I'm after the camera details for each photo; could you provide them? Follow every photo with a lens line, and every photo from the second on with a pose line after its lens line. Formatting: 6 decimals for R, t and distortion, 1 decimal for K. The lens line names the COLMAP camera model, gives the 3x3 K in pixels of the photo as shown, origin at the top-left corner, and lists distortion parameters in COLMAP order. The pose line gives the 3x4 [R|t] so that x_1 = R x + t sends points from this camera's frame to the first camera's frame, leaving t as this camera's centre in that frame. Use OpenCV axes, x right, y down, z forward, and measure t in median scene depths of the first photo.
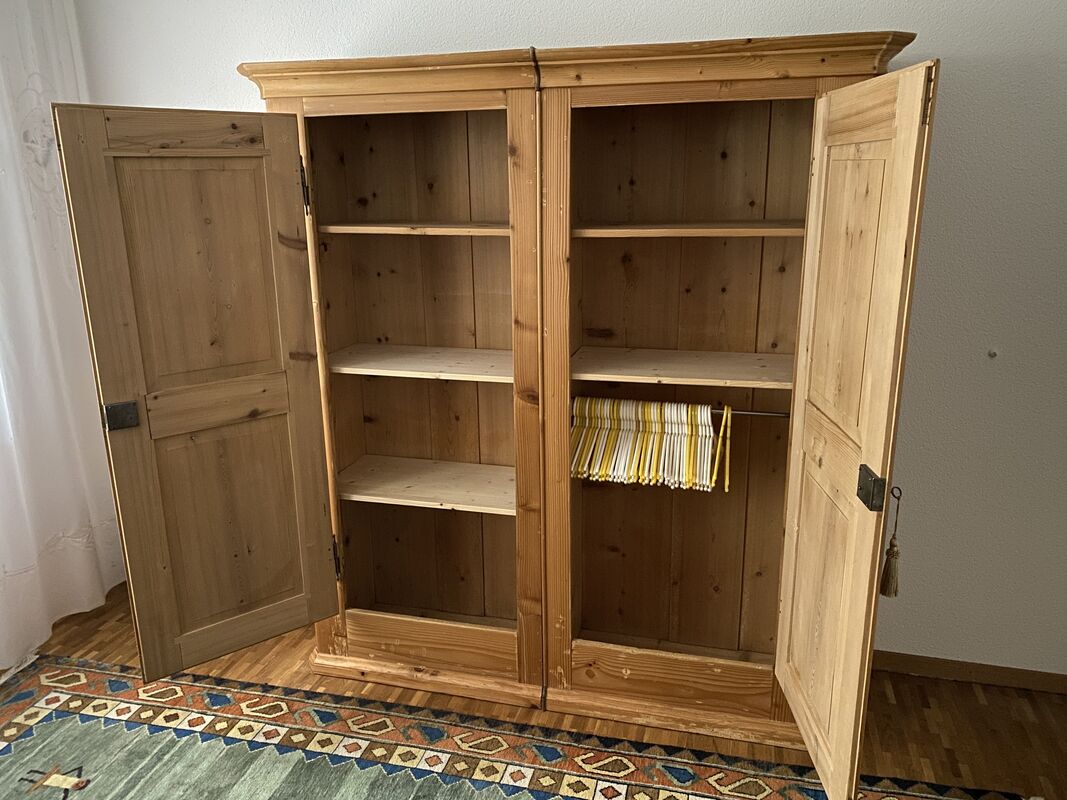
lens RADIAL K [[820.4, 0, 527.6], [0, 820.4, 406.5], [0, 0, 1]] dist [0.029168, -0.020959]
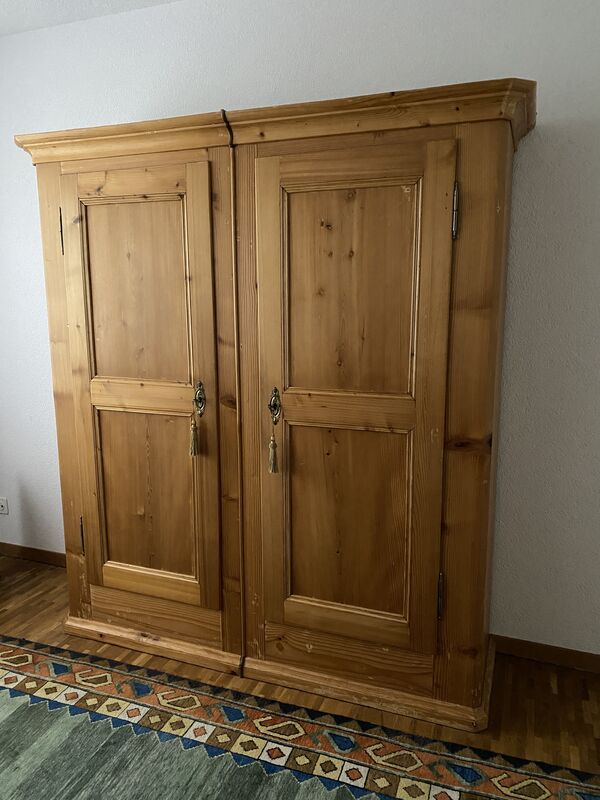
lens RADIAL K [[615.1, 0, 287.5], [0, 615.1, 403.3], [0, 0, 1]] dist [0.029168, -0.020959]
pose [[0.994056, 0.026785, -0.105525, 0.177718], [-0.036070, 0.995547, -0.087089, 0.063292], [0.102723, 0.090378, 0.990596, 0.117682]]
